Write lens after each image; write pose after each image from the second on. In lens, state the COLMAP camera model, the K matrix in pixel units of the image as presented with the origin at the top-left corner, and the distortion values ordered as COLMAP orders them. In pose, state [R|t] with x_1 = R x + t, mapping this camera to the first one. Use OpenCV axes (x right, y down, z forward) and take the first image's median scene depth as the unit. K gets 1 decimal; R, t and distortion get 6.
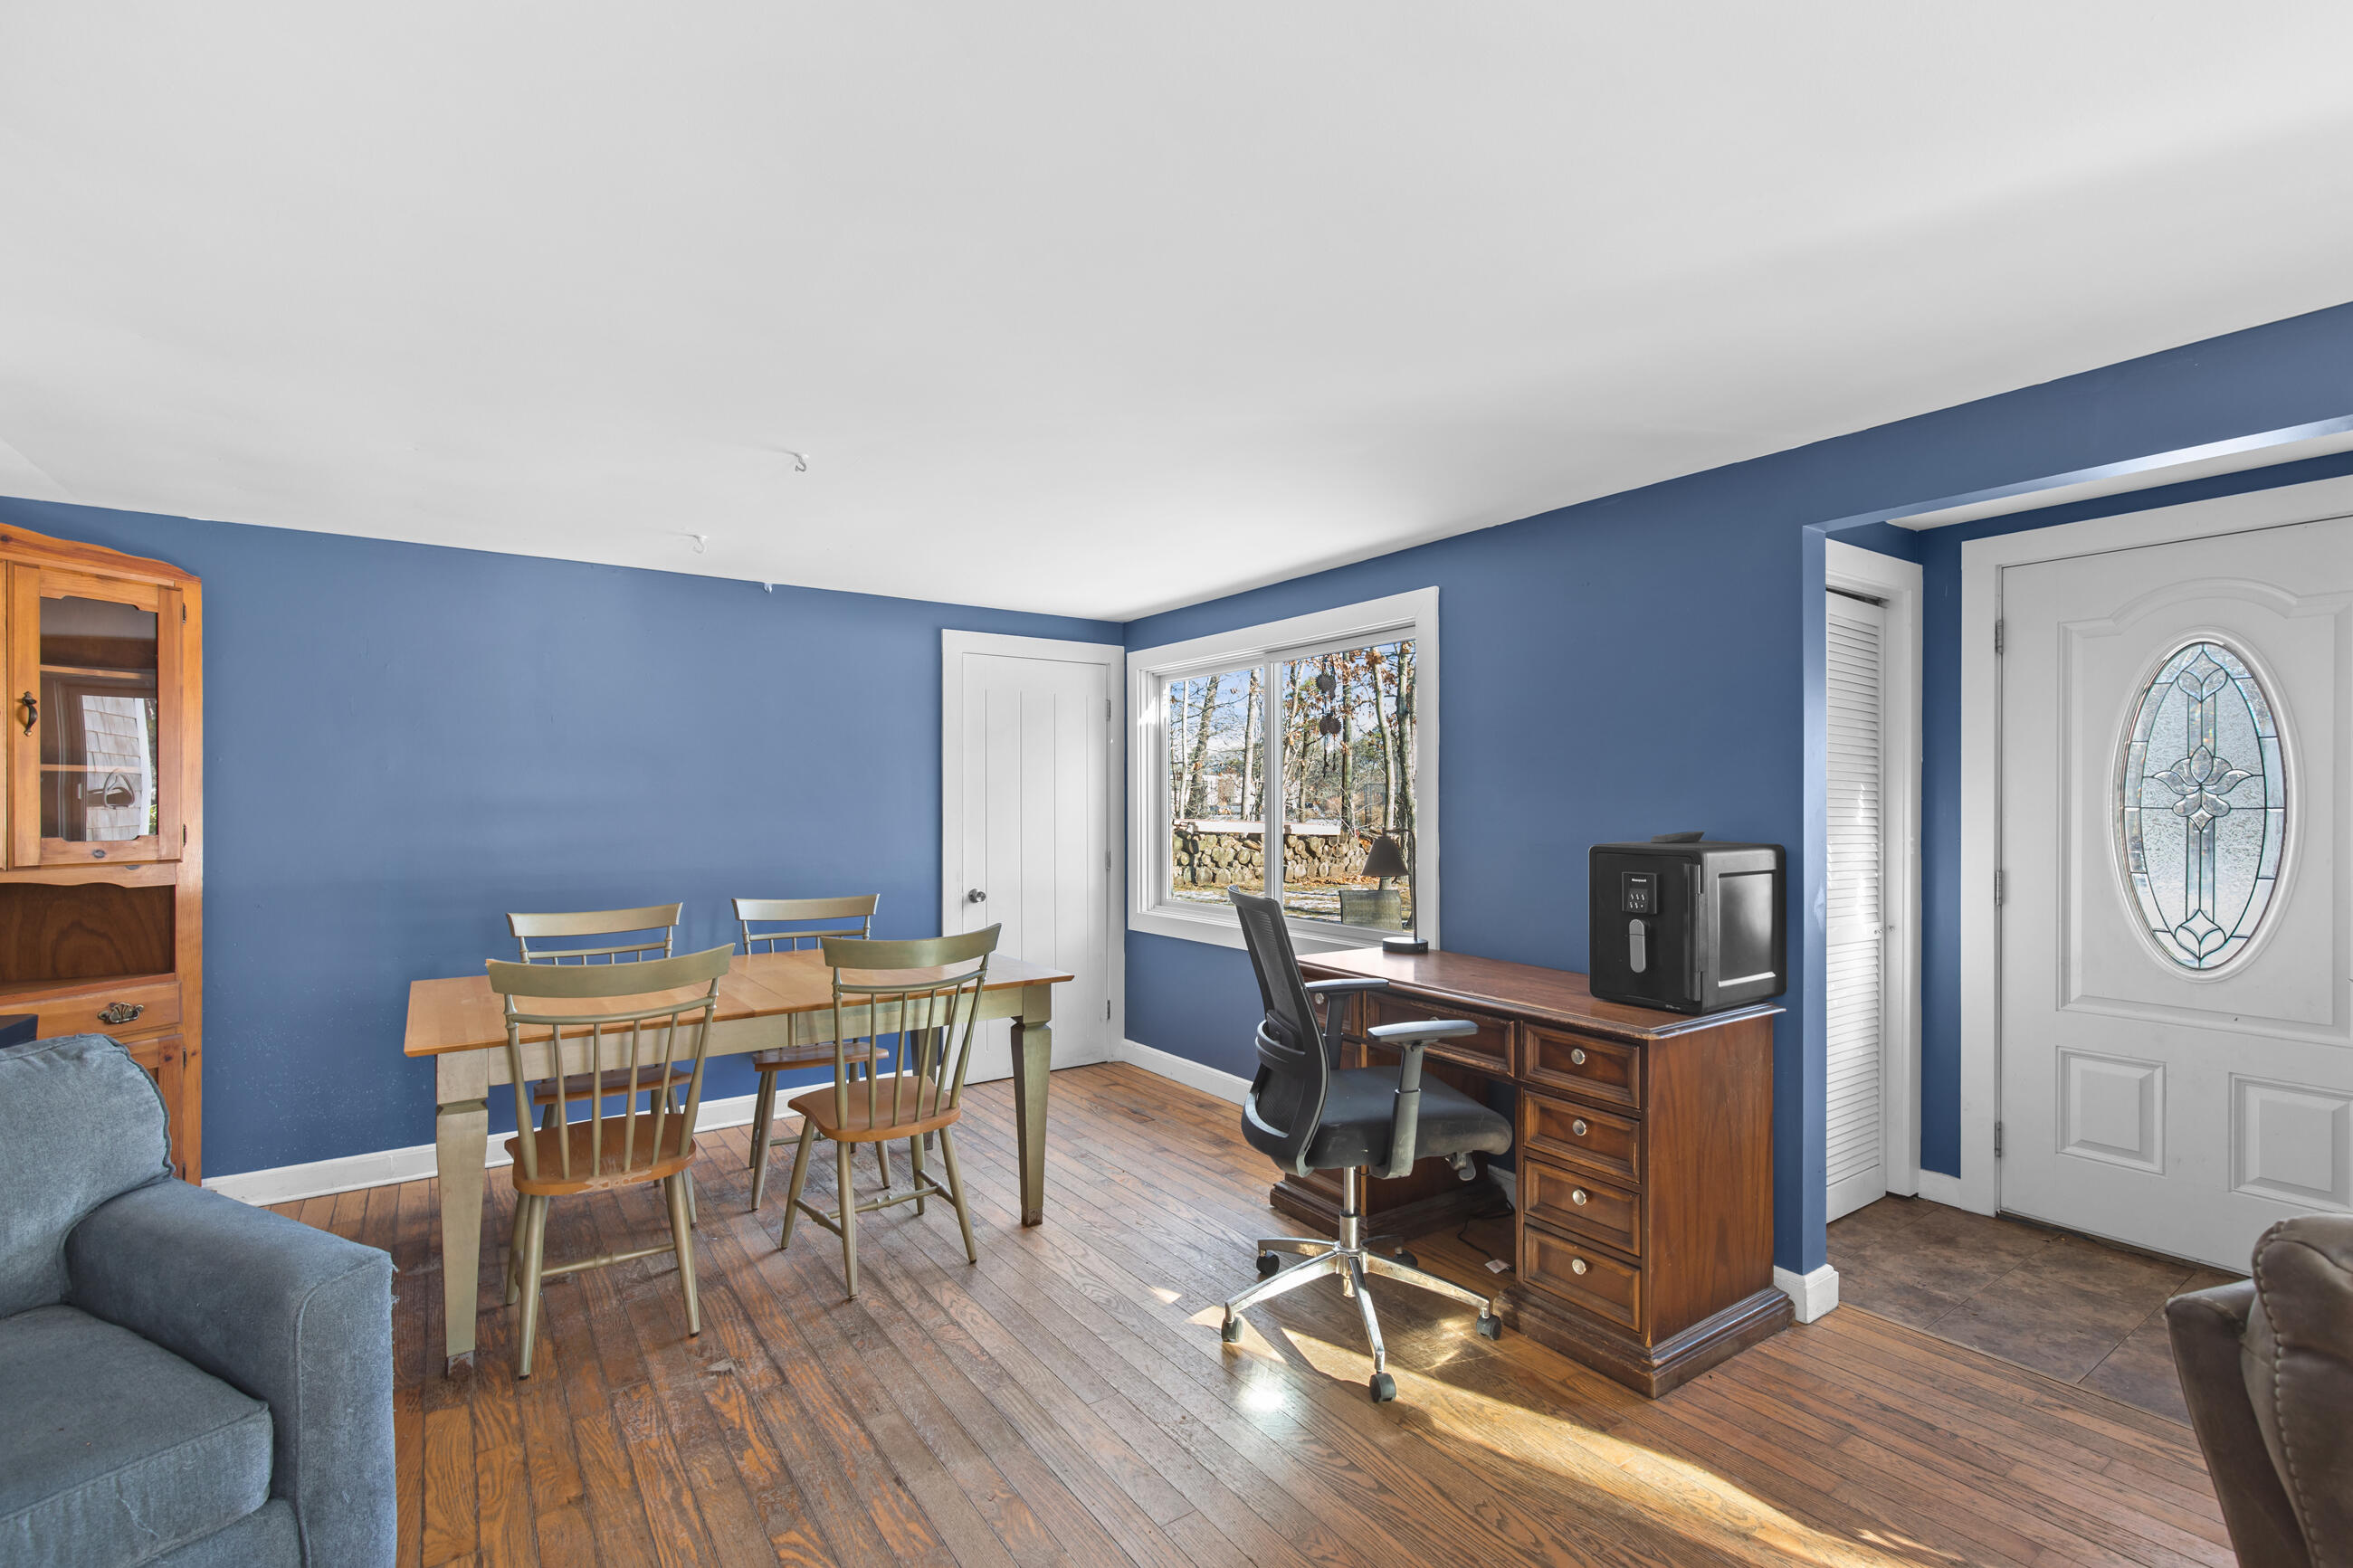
lens RADIAL K [[1065.3, 0, 1181.3], [0, 1065.3, 813.9], [0, 0, 1]] dist [0.004101, -0.000004]
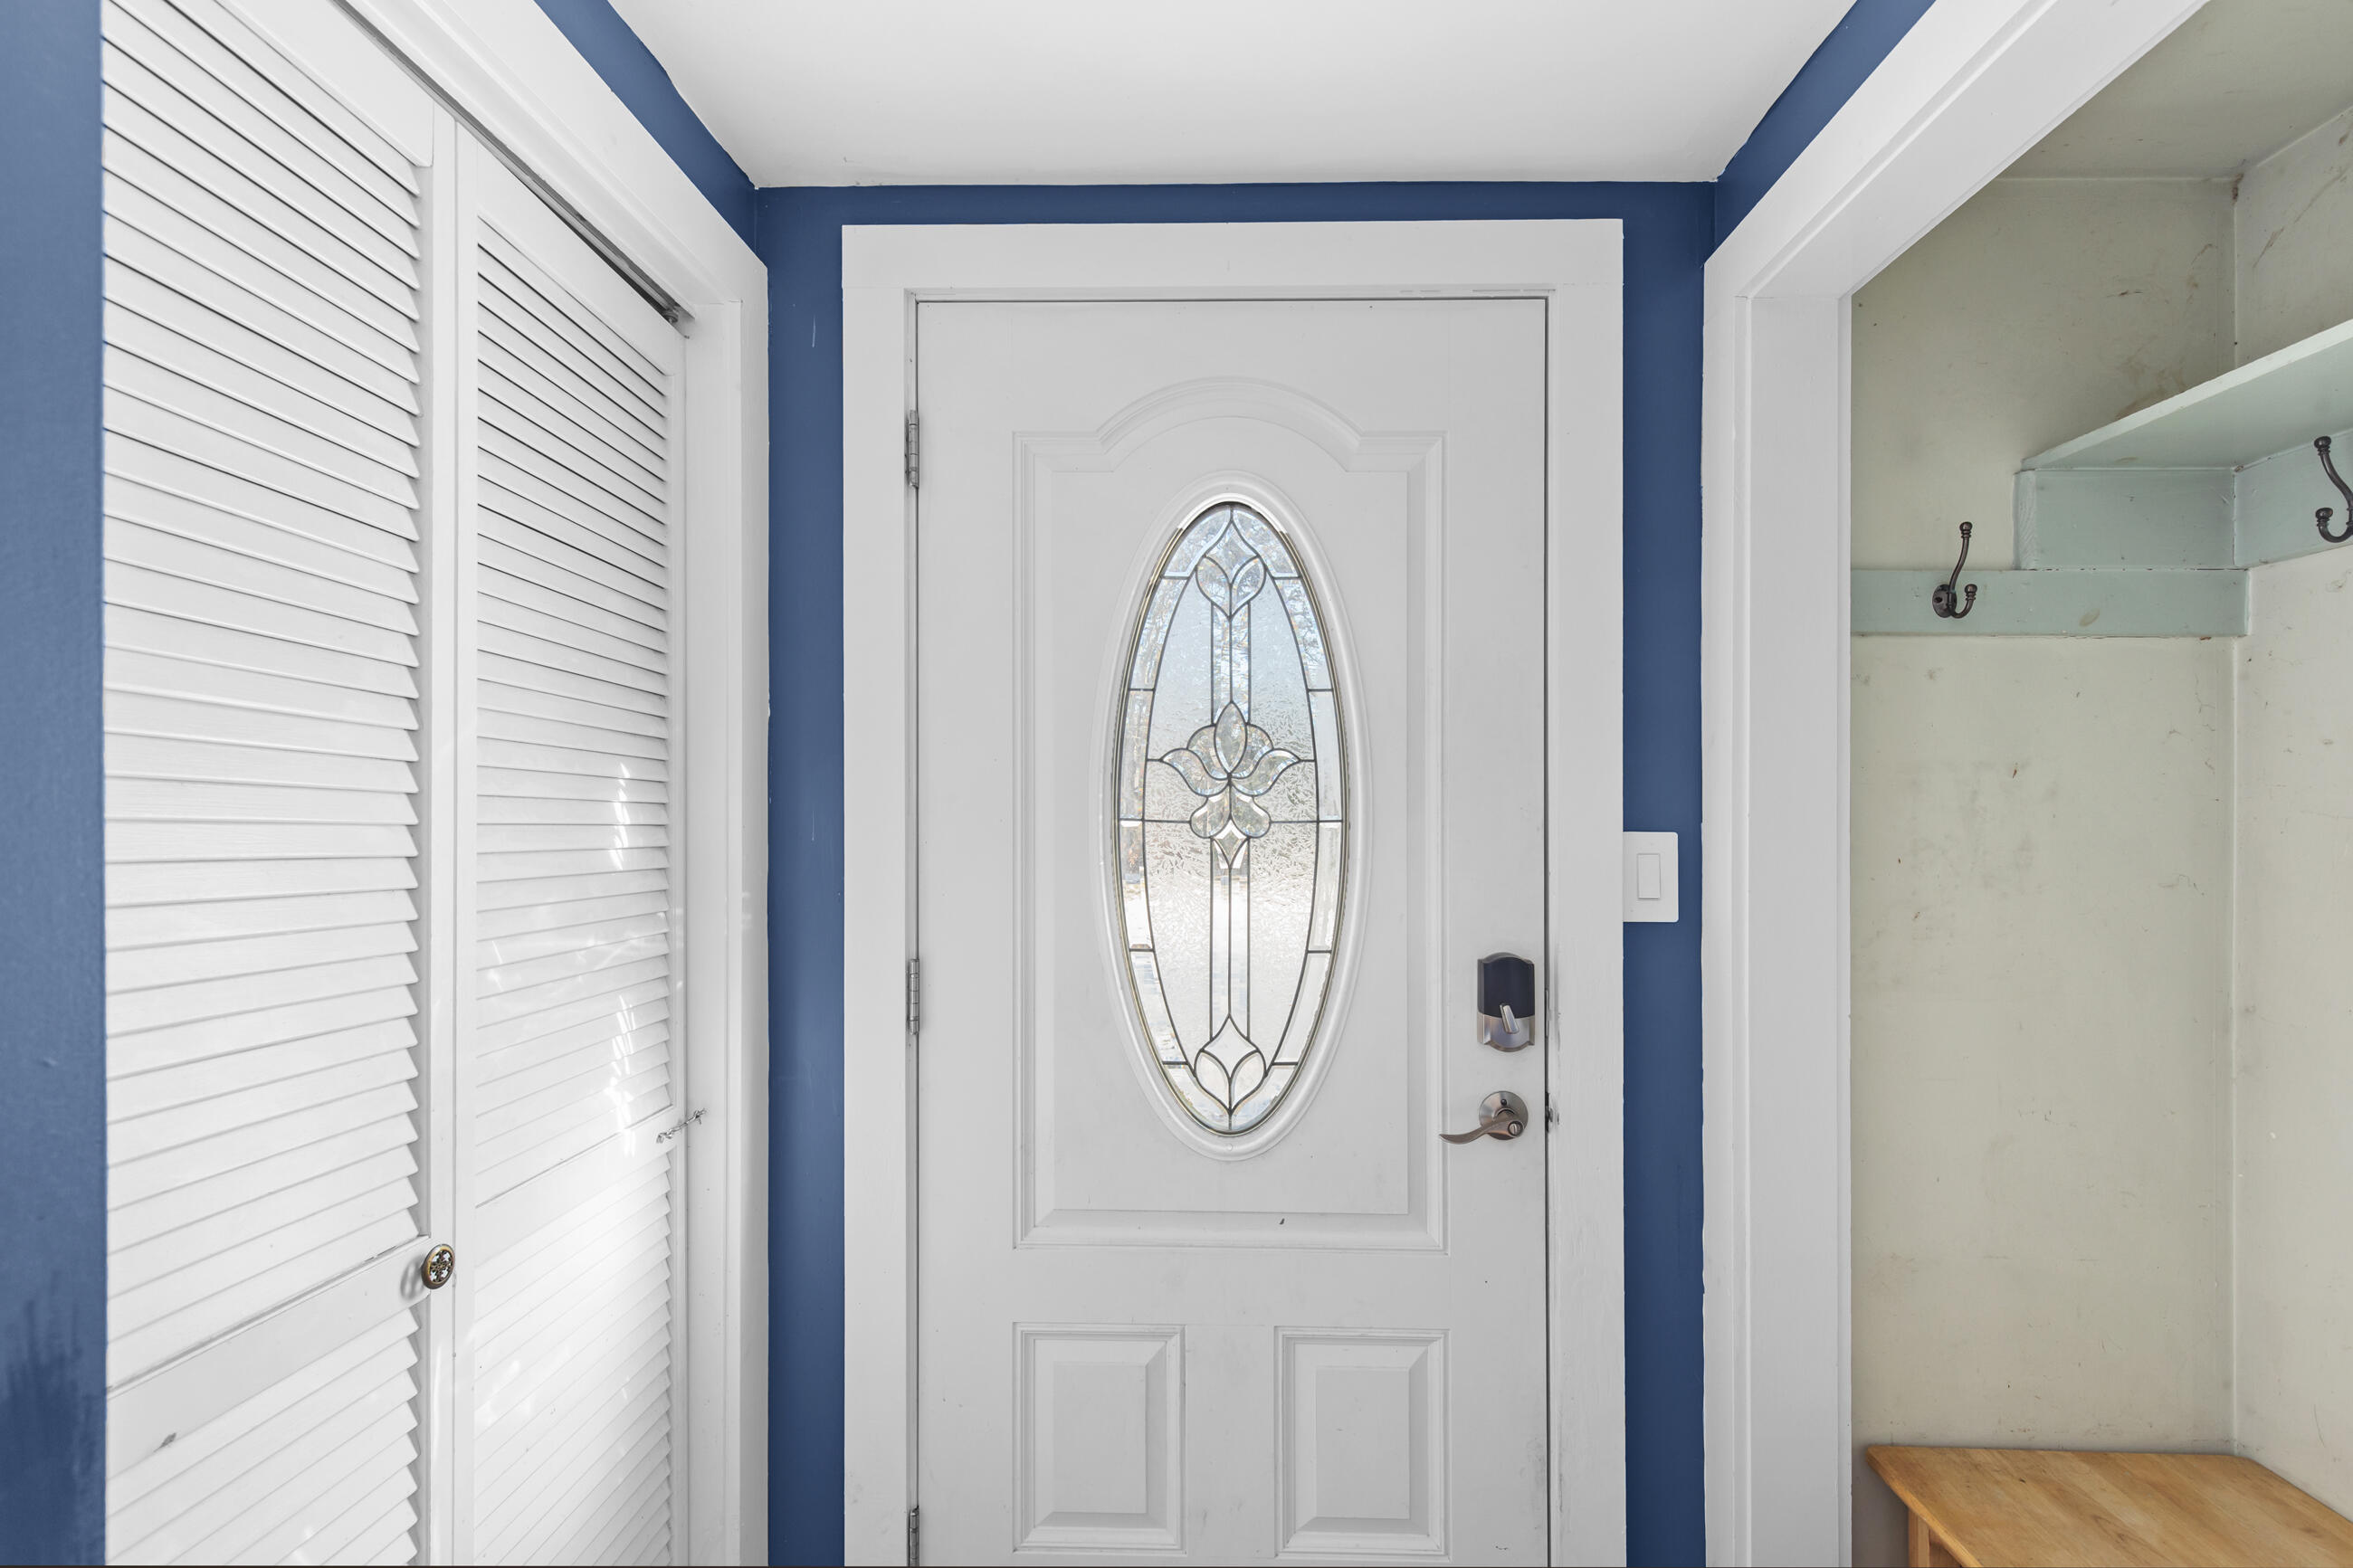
lens RADIAL K [[1065.3, 0, 1178.8], [0, 1065.3, 801.9], [0, 0, 1]] dist [0.004101, -0.000004]
pose [[0.605545, 0.004134, 0.795800, 0.522569], [0.006522, 0.999927, -0.010156, -0.010037], [-0.795784, 0.011340, 0.605474, 0.701966]]
